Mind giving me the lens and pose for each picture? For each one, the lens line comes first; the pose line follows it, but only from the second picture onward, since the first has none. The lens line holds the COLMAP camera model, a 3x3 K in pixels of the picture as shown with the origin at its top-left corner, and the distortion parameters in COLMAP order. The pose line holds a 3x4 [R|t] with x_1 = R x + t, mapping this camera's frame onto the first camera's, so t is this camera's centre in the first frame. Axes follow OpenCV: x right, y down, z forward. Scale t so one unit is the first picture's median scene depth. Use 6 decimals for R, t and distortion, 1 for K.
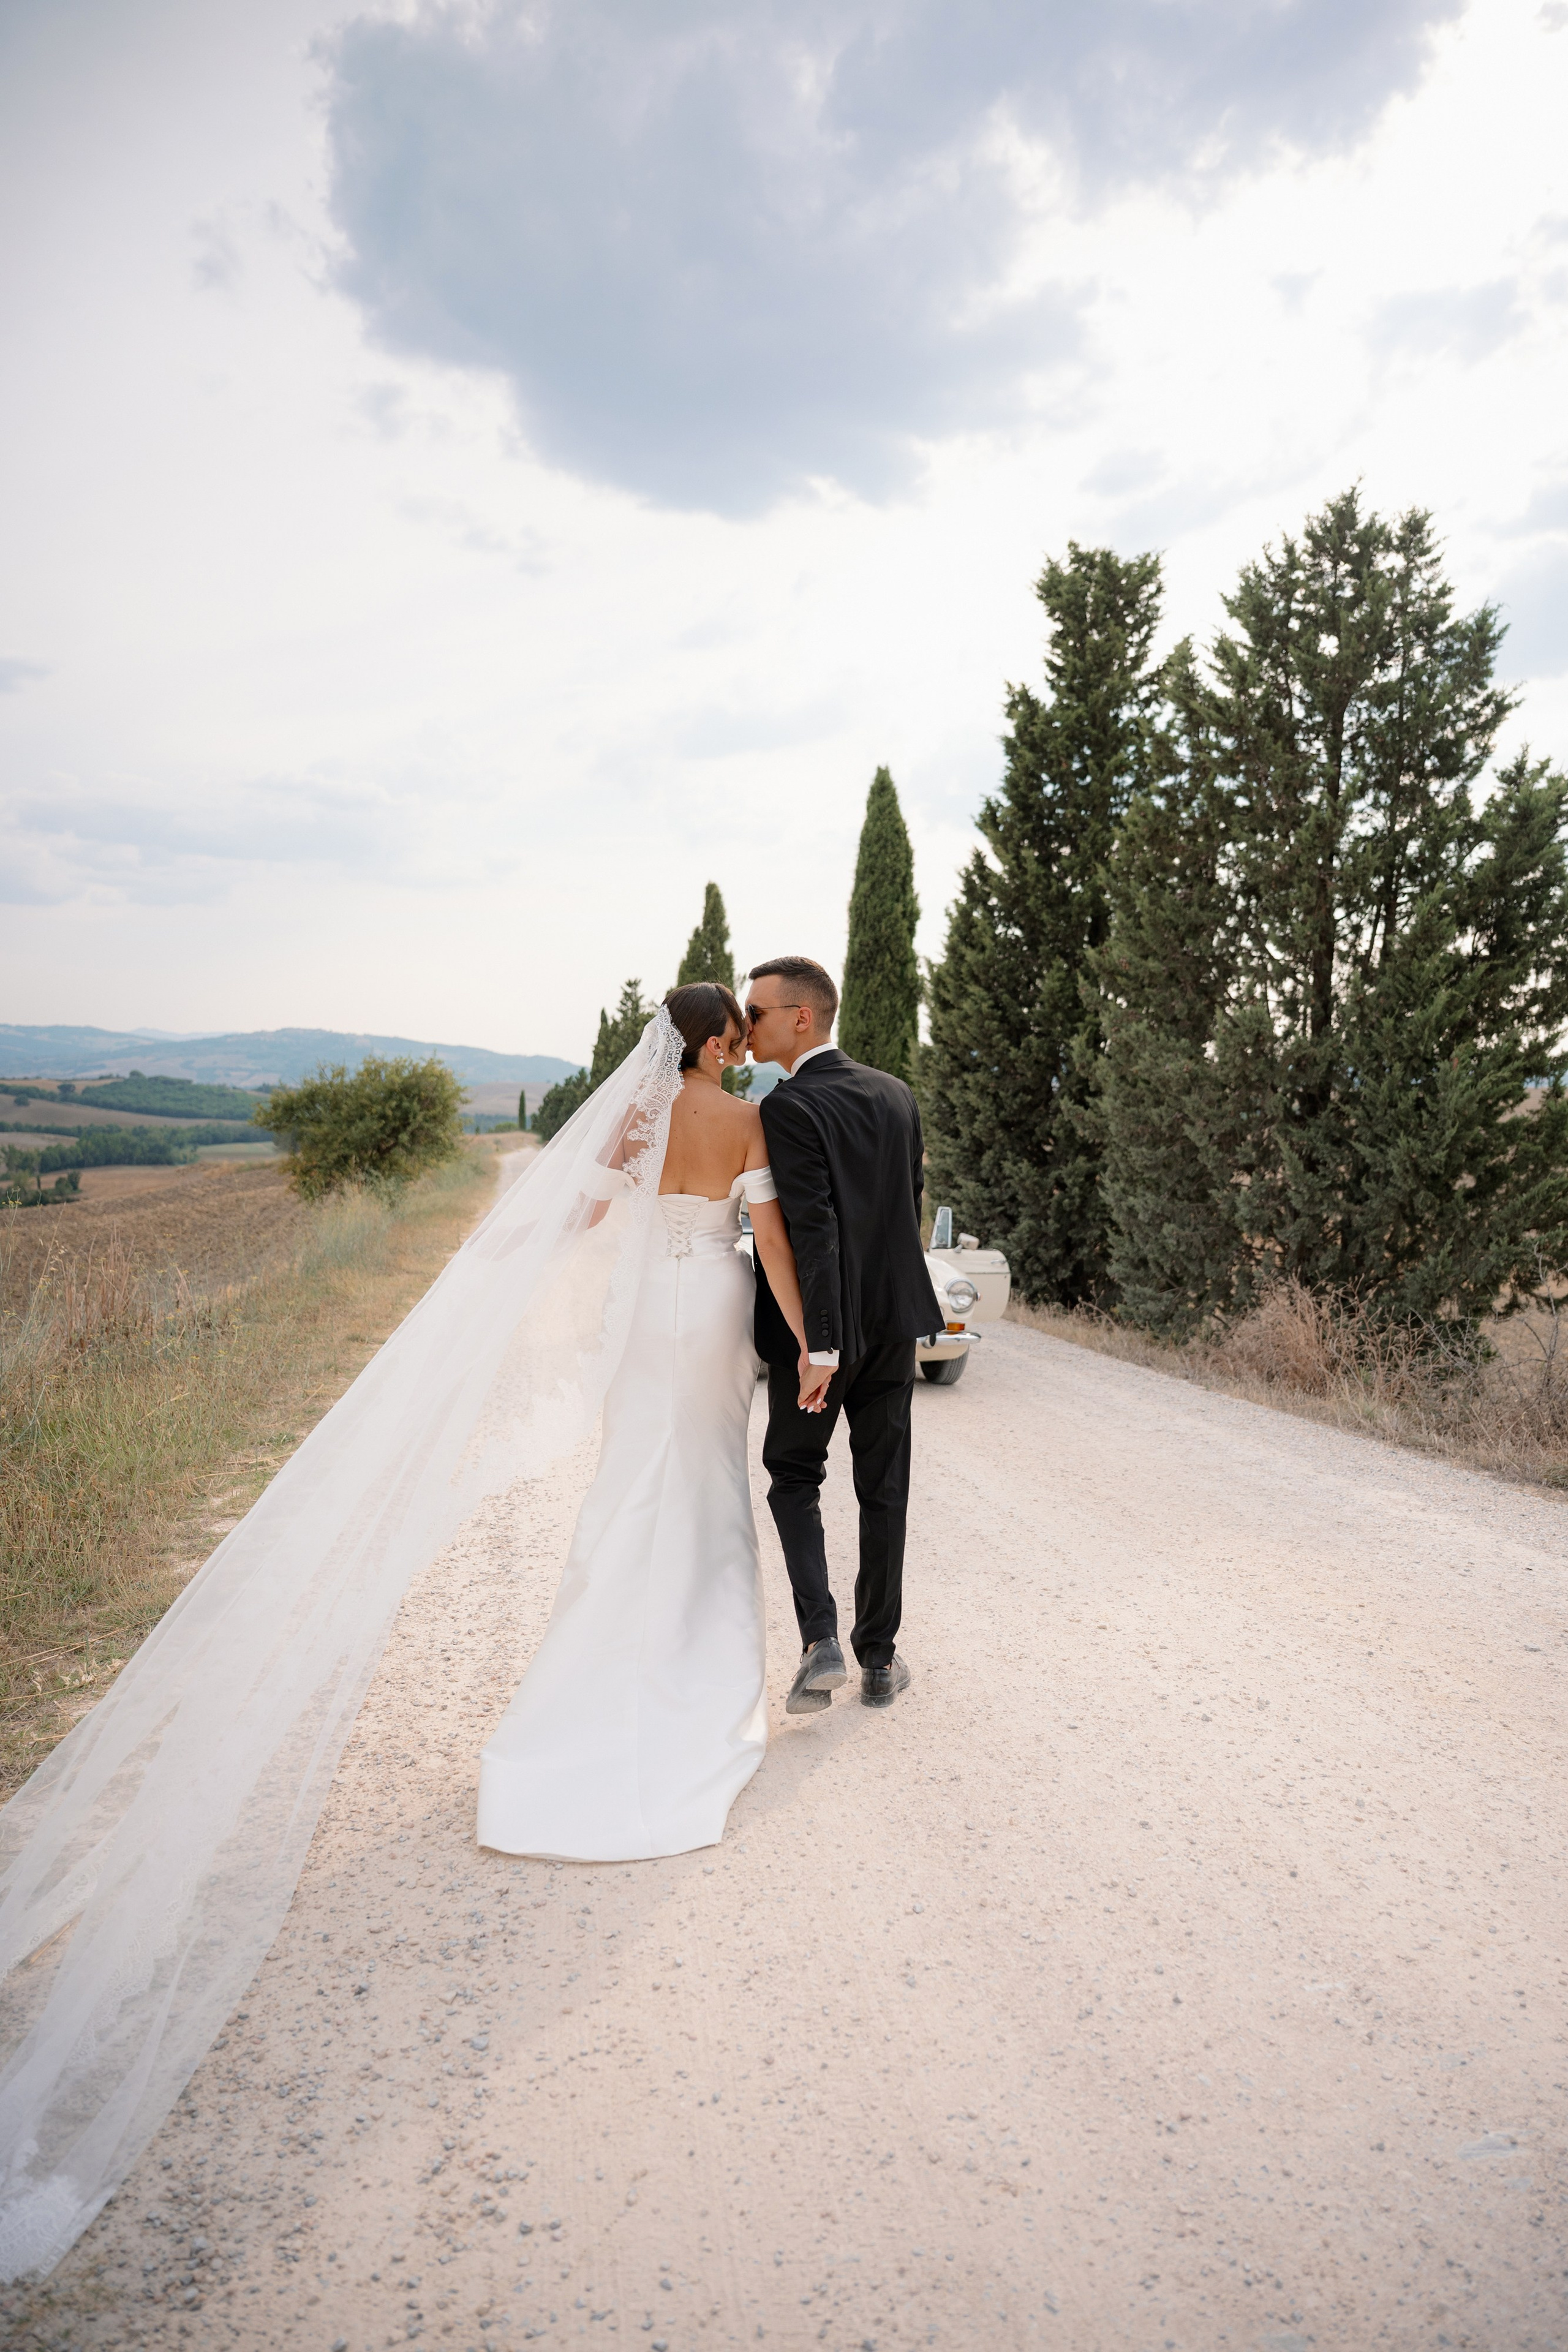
lens RADIAL K [[1540.9, 0, 792.0], [0, 1540.9, 1176.4], [0, 0, 1]] dist [-0.000375, -0.000432]
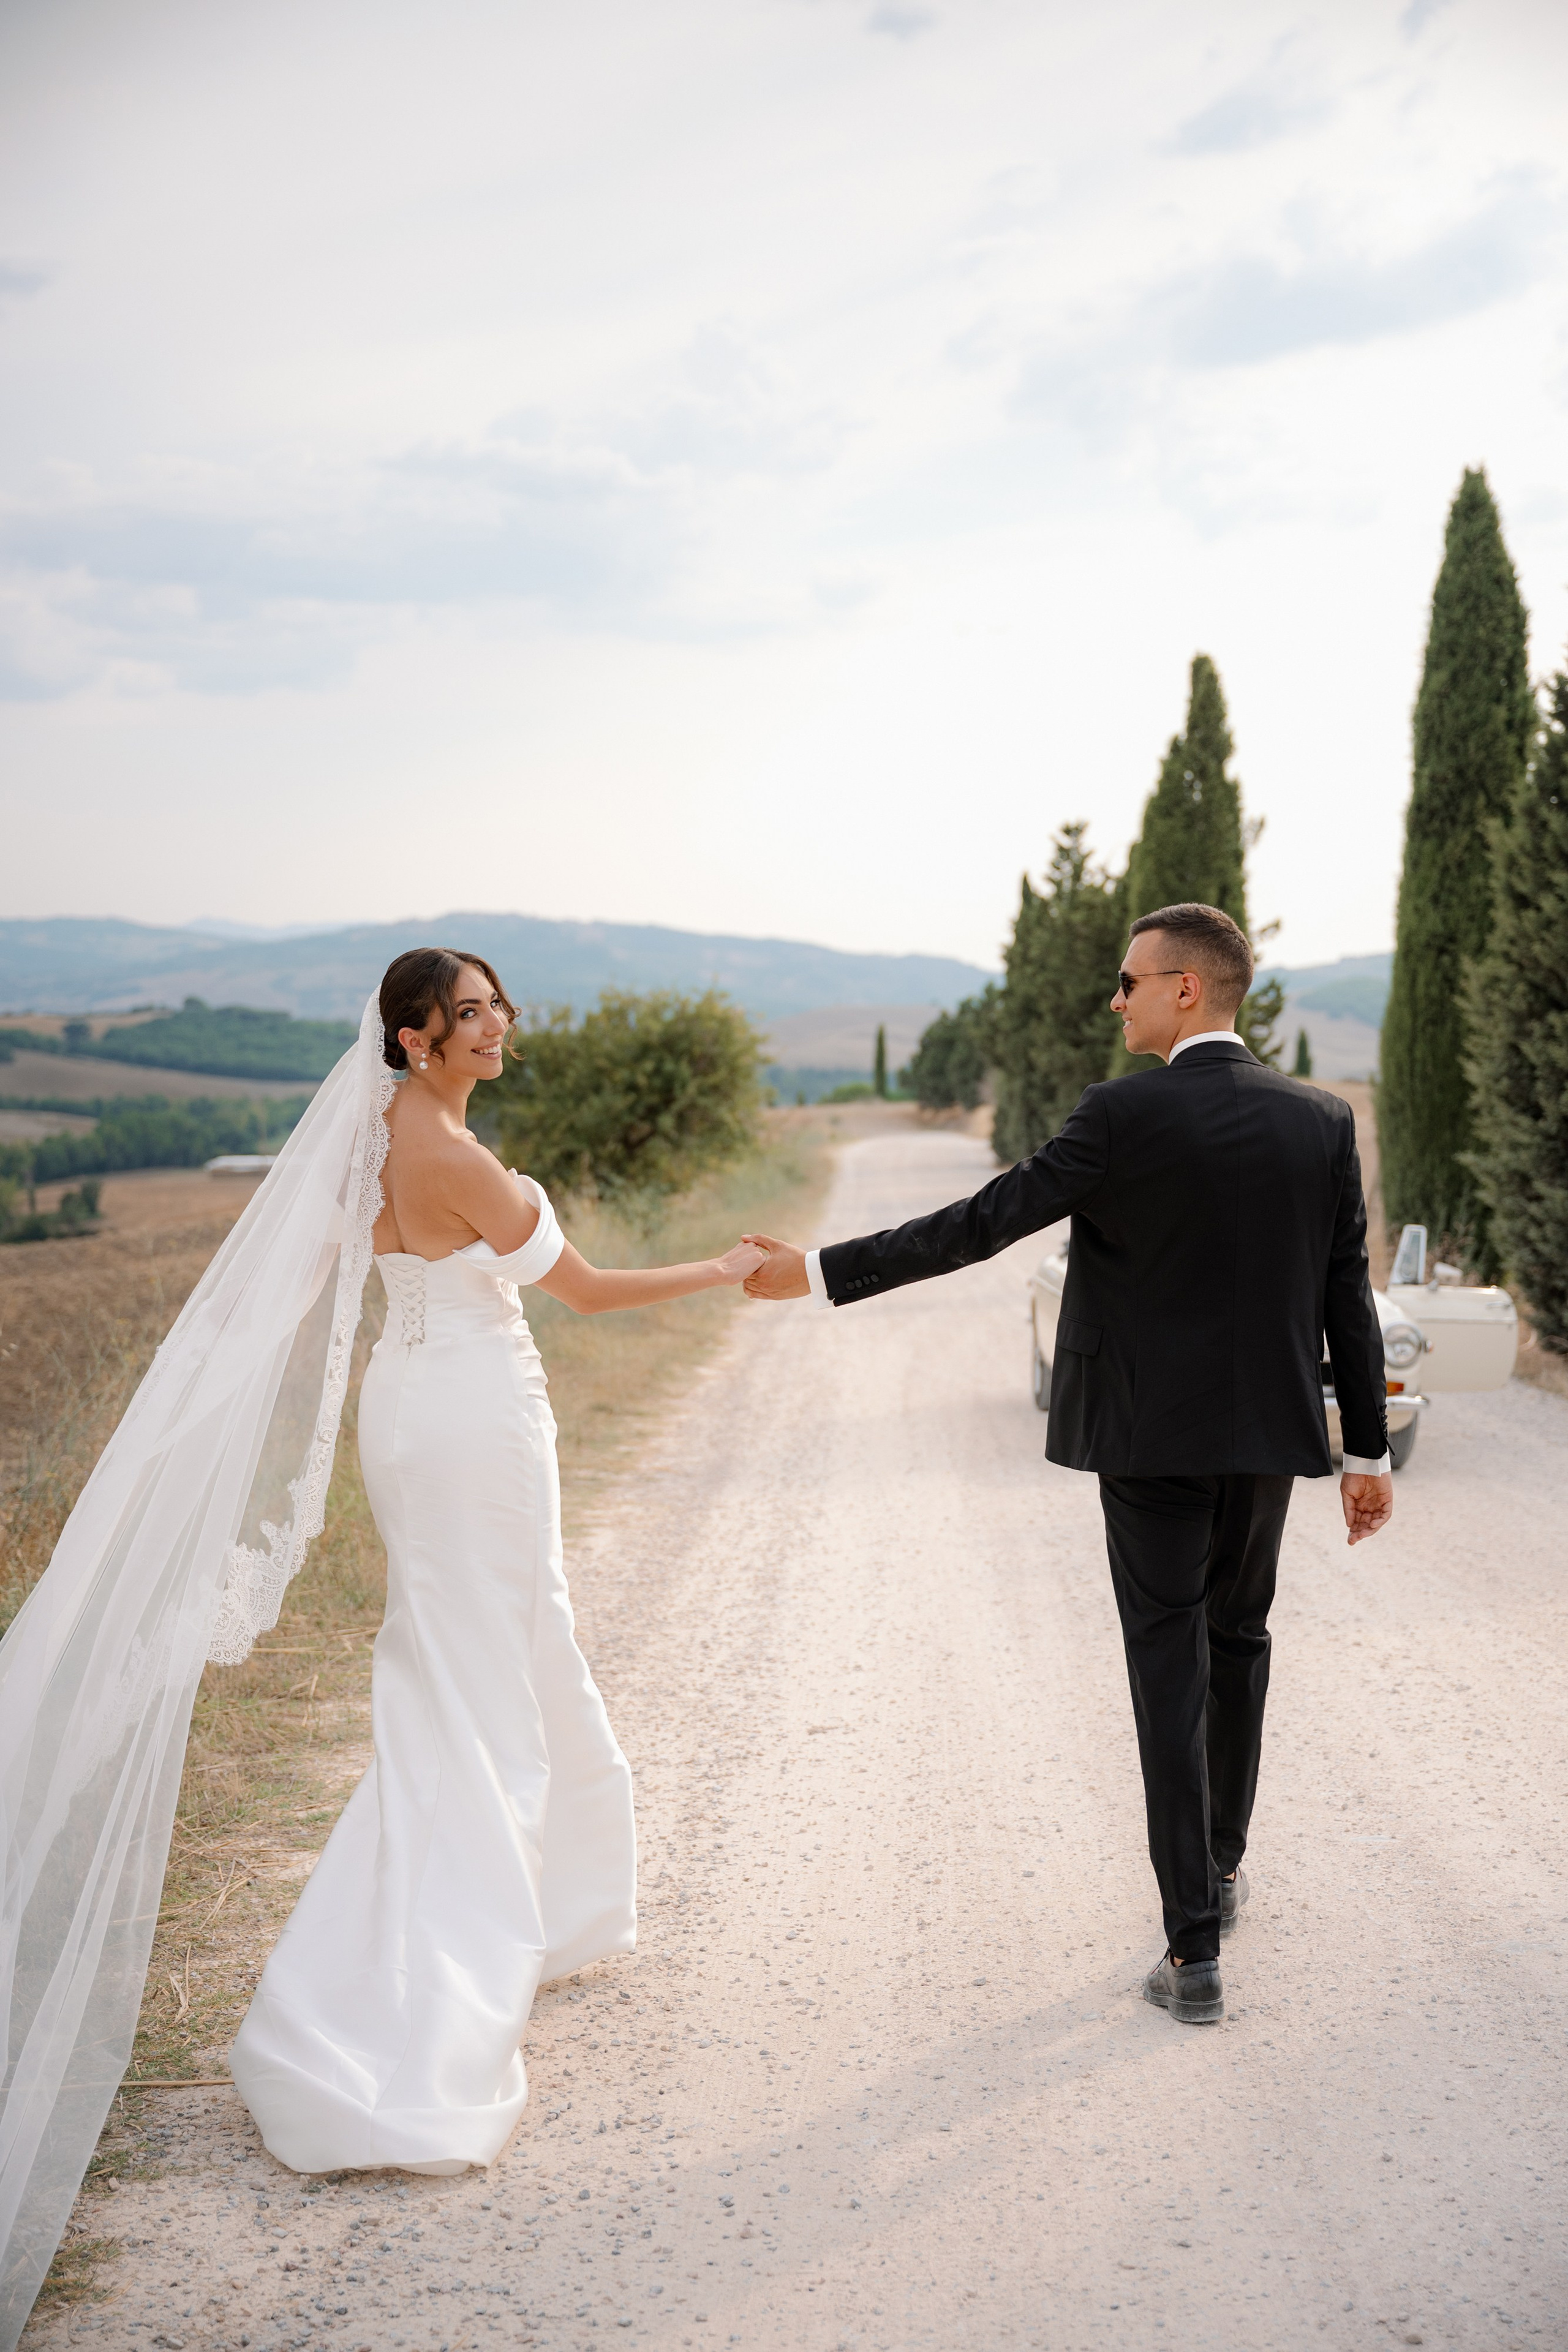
lens RADIAL K [[3059.0, 0, 783.5], [0, 3059.0, 1167.1], [0, 0, 1]] dist [-0.129102, 0.000000]
pose [[0.978225, -0.007462, -0.207413, 0.039421], [0.006359, 0.999962, -0.005985, -0.000157], [0.207449, 0.004536, 0.978235, -0.154344]]
